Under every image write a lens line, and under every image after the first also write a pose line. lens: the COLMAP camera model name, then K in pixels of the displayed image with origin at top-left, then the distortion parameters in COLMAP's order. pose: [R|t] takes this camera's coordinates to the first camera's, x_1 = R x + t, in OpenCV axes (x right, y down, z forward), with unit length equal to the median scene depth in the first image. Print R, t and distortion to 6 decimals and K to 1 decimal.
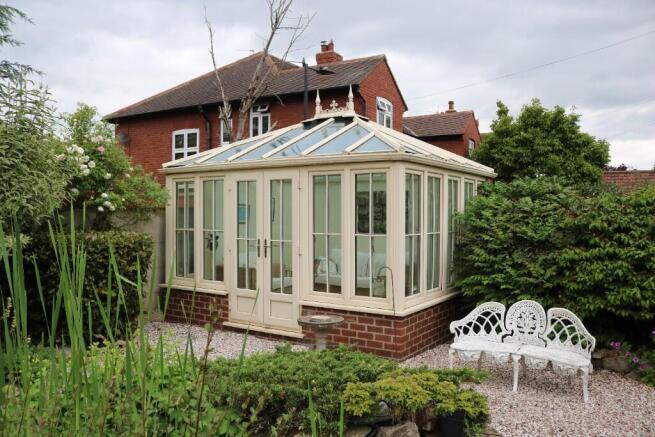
lens RADIAL K [[541.4, 0, 327.5], [0, 541.4, 218.5], [0, 0, 1]] dist [-0.108556, 0.006339]
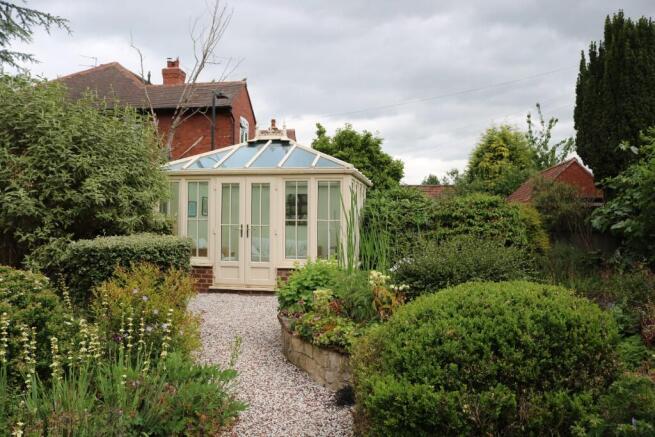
lens RADIAL K [[541.4, 0, 327.5], [0, 541.4, 218.5], [0, 0, 1]] dist [-0.108556, 0.006339]
pose [[0.918549, 0.008242, 0.395220, -0.405082], [-0.001451, 0.999846, -0.017479, 0.039125], [-0.395304, 0.015482, 0.918420, -0.332160]]
